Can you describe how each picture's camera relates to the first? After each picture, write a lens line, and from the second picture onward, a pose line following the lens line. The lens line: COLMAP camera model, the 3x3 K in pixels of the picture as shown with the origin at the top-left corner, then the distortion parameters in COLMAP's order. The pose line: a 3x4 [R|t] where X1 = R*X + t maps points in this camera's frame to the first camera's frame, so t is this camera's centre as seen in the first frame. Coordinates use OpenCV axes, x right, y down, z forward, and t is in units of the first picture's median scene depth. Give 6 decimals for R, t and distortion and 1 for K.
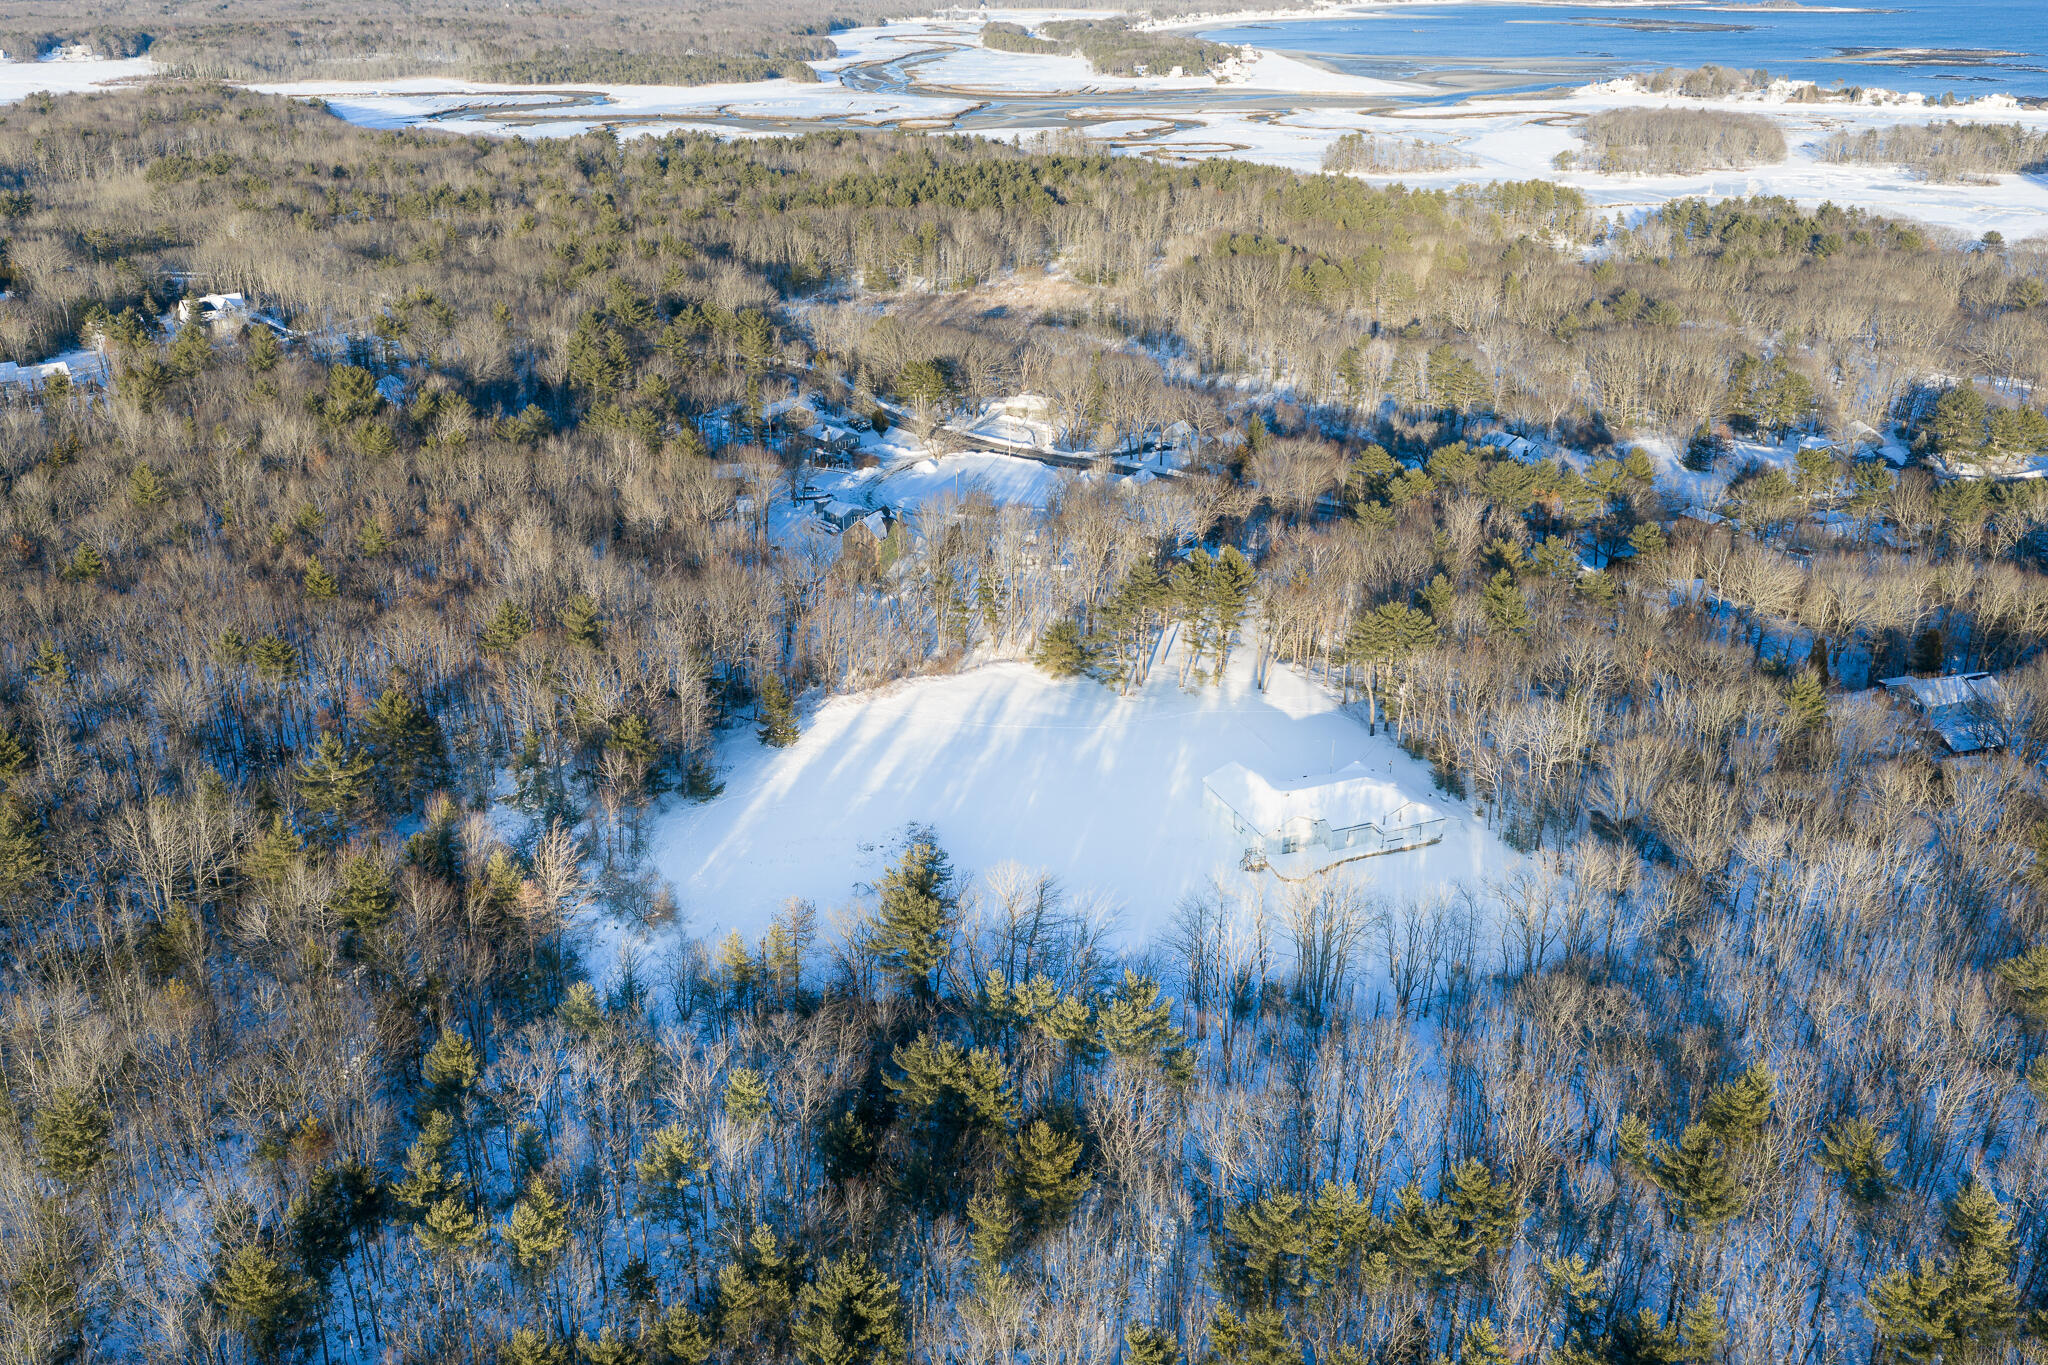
lens RADIAL K [[1672.4, 0, 1024.8], [0, 1672.4, 708.3], [0, 0, 1]] dist [0.008650, -0.019789]
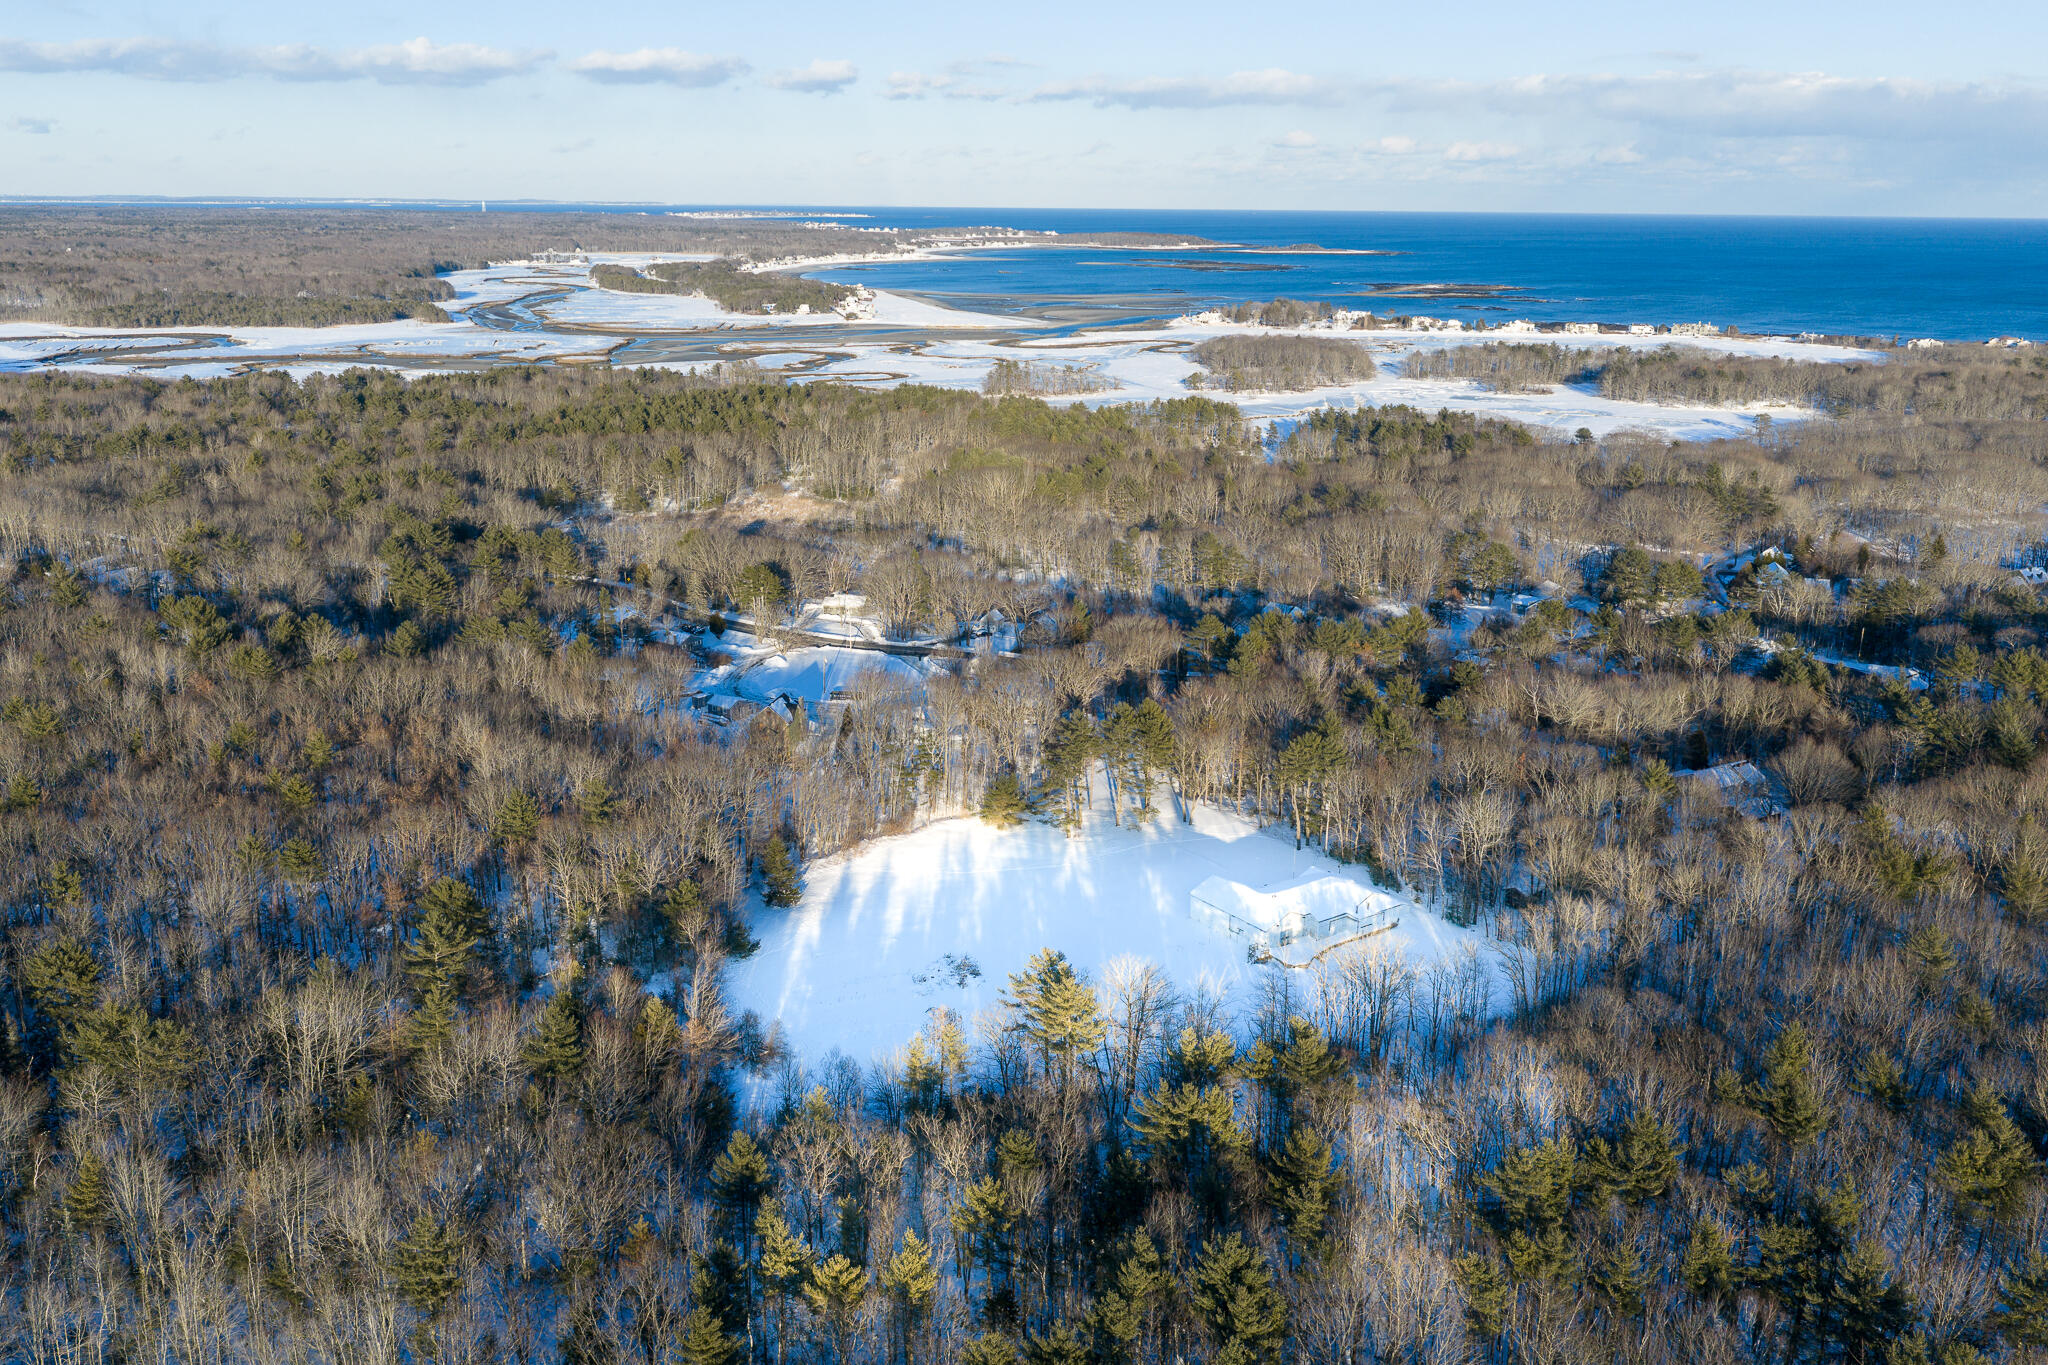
lens RADIAL K [[1672.4, 0, 1024.8], [0, 1672.4, 708.3], [0, 0, 1]] dist [0.008650, -0.019789]
pose [[0.970413, -0.064529, 0.232669, -0.148042], [0.094137, 0.988485, -0.118475, 0.024018], [-0.222345, 0.136872, 0.965313, -0.053150]]
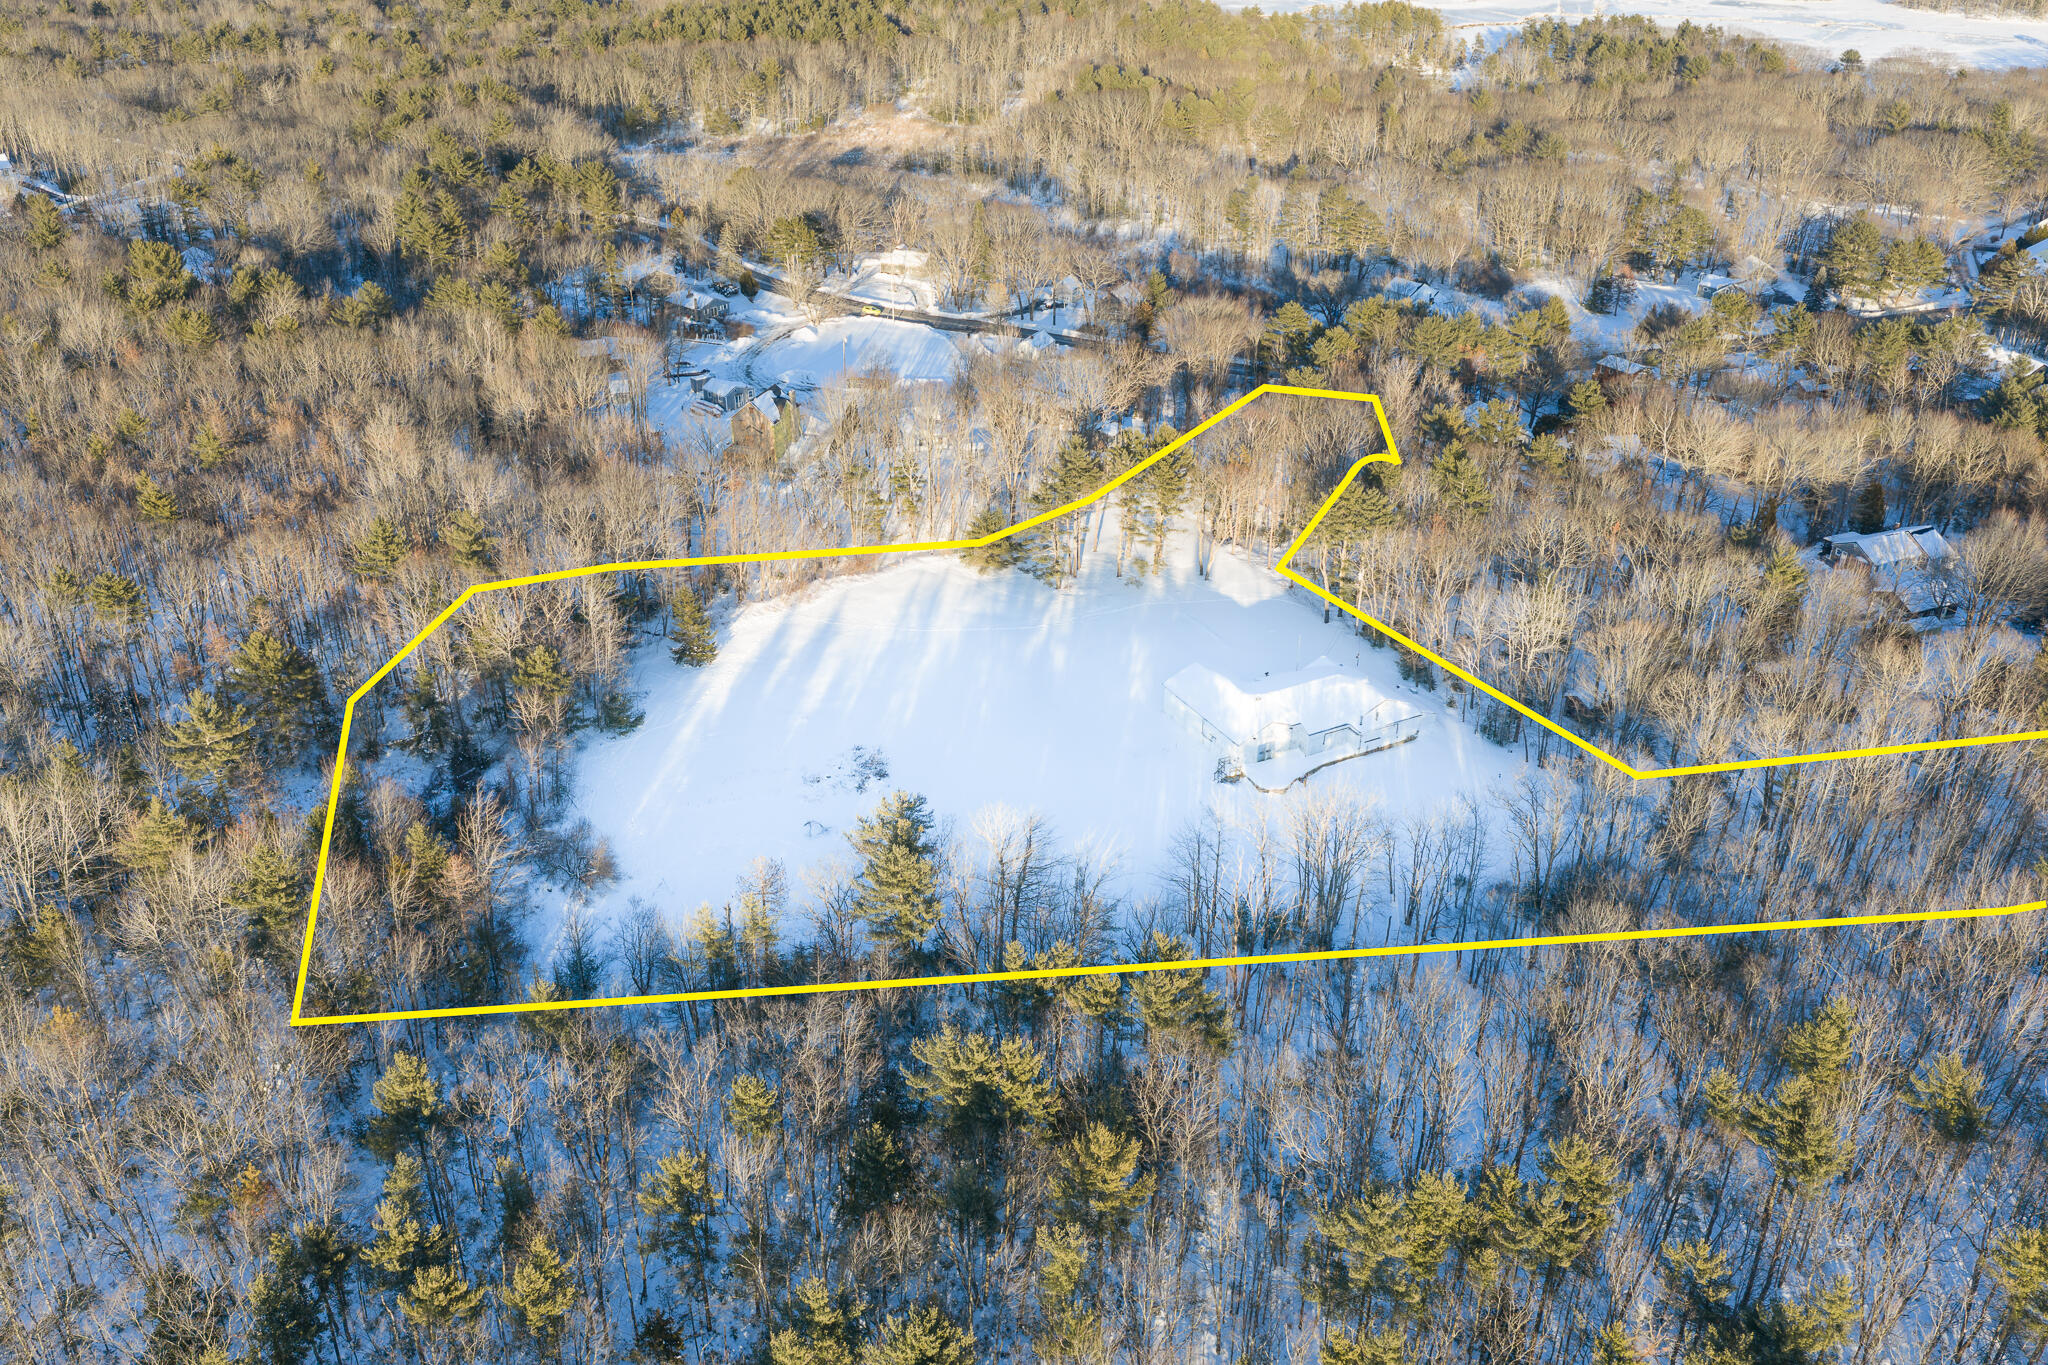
lens RADIAL K [[1672.4, 0, 1024.8], [0, 1672.4, 708.3], [0, 0, 1]] dist [0.008650, -0.019789]
pose [[0.994212, -0.052540, 0.093710, -0.034156], [0.043395, 0.994329, 0.097088, -0.021732], [-0.098279, -0.092459, 0.990854, 0.043388]]
